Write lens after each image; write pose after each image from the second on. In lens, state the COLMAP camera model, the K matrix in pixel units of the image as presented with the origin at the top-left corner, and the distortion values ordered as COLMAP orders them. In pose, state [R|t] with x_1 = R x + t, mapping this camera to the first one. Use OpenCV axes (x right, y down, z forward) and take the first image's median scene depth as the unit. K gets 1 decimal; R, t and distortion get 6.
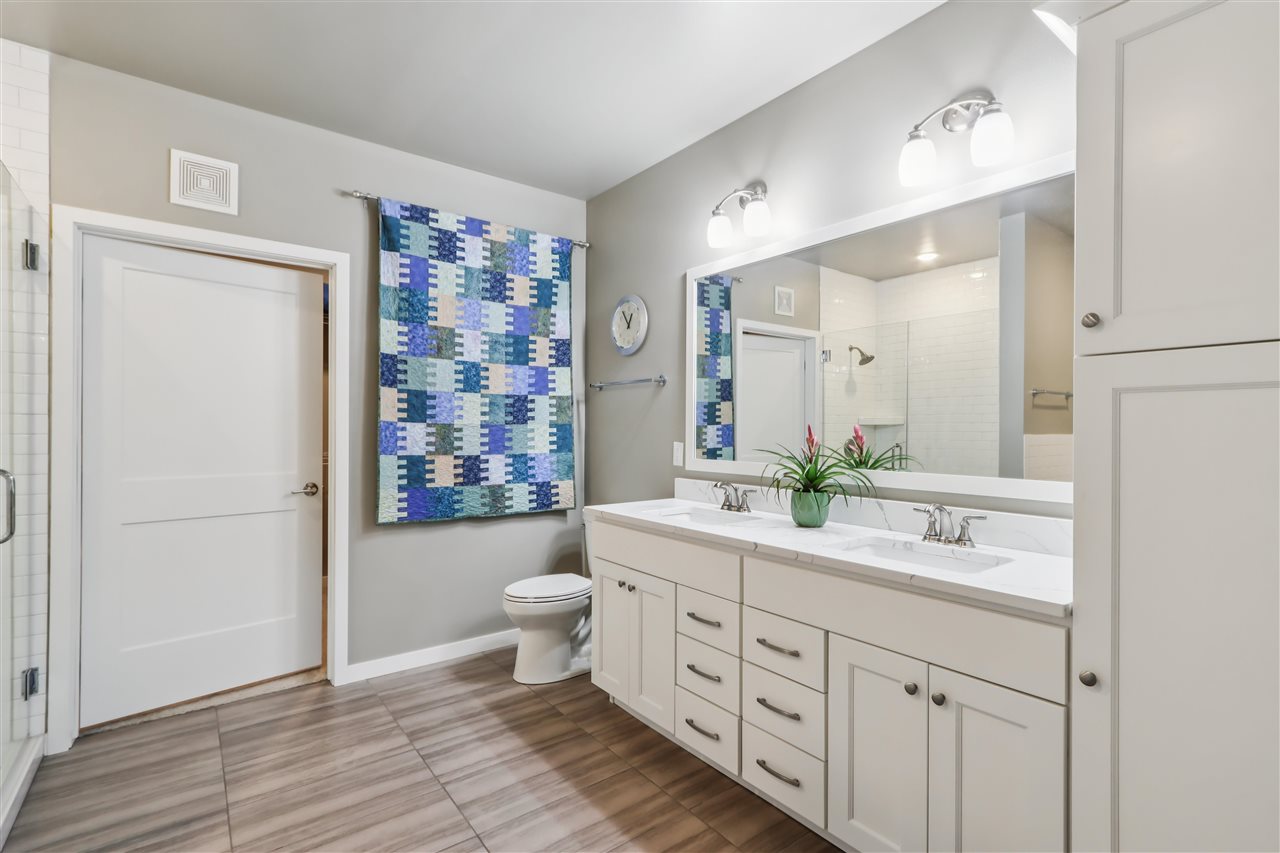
lens RADIAL K [[605.8, 0, 636.9], [0, 605.8, 428.9], [0, 0, 1]] dist [-0.000686, 0.000210]
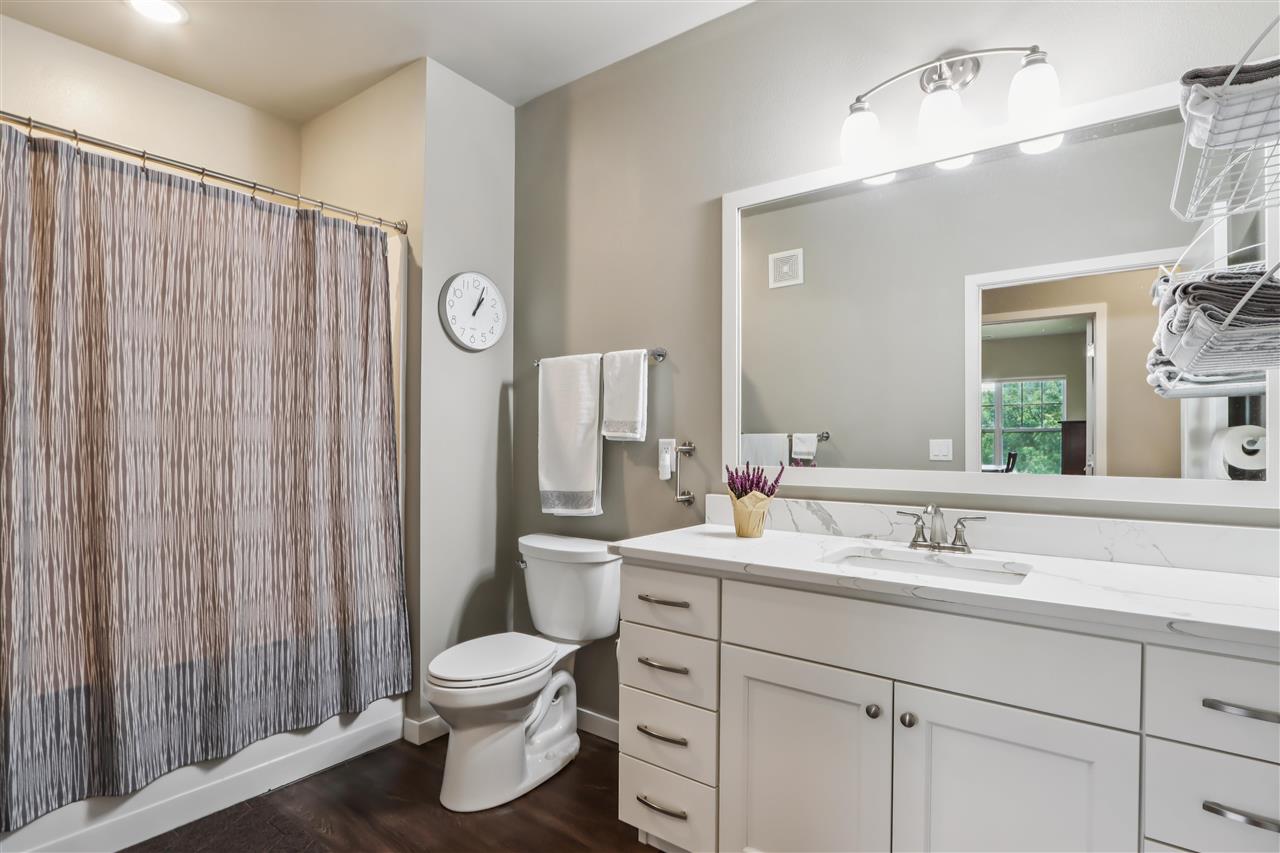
lens RADIAL K [[613.1, 0, 641.4], [0, 613.1, 417.4], [0, 0, 1]] dist [0.034488, 0.000031]
pose [[0.934735, -0.001944, 0.355339, -0.242720], [0.004851, 0.999962, -0.007290, -0.003852], [-0.355311, 0.008538, 0.934709, 0.312304]]
